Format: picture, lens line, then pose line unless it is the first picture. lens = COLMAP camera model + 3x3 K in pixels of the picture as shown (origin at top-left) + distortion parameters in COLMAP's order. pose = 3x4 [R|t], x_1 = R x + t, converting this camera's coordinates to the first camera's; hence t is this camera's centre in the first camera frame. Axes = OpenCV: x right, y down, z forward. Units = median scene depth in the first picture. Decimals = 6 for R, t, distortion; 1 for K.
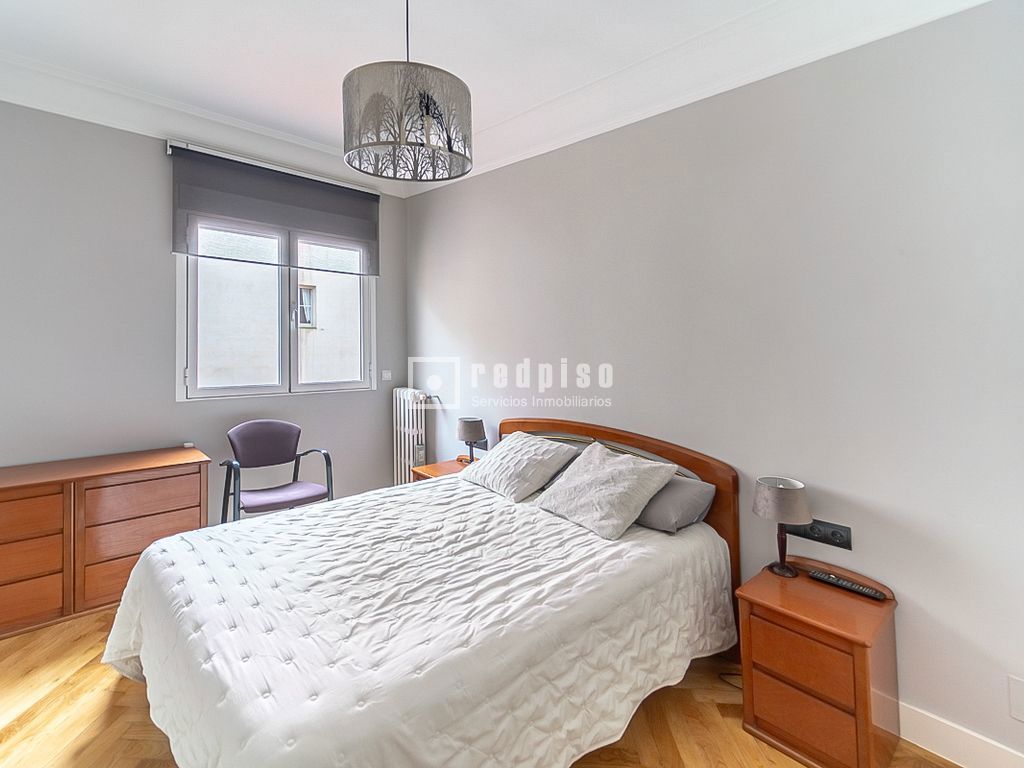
lens RADIAL K [[479.0, 0, 510.4], [0, 479.0, 317.3], [0, 0, 1]] dist [-0.004158, -0.000398]
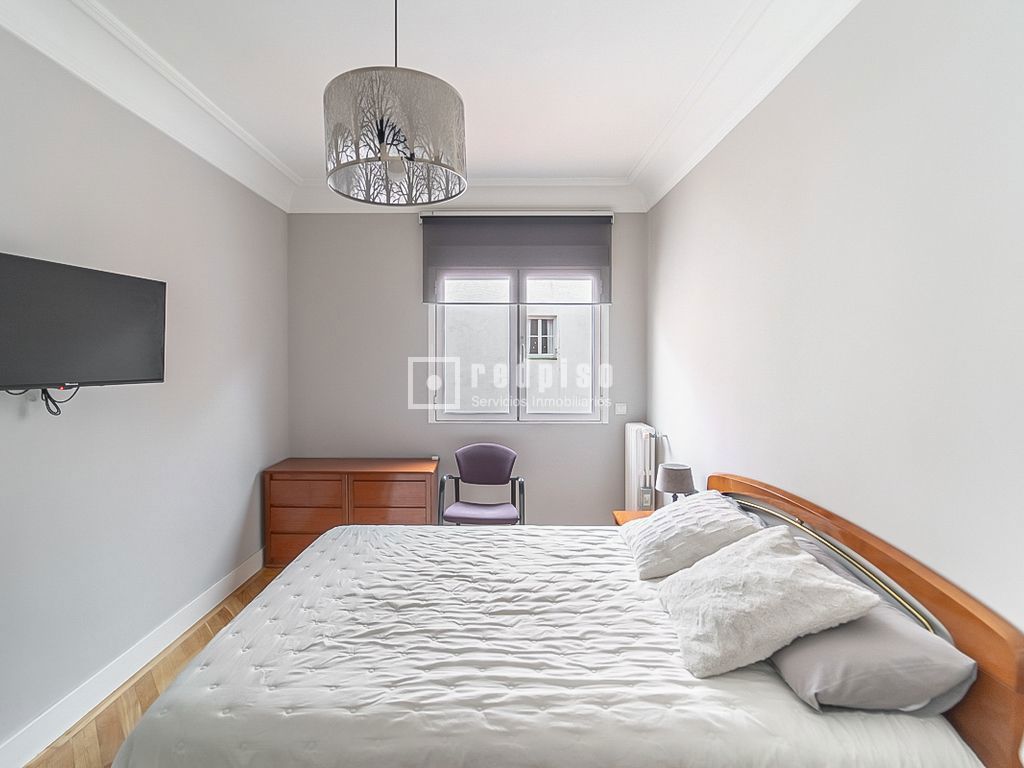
lens RADIAL K [[477.2, 0, 510.6], [0, 477.2, 370.5], [0, 0, 1]] dist [-0.000898, -0.000454]
pose [[0.722070, -0.010072, -0.691747, 0.468065], [0.046146, 0.998368, 0.033632, 0.011481], [0.690279, -0.056206, 0.721356, 0.358376]]
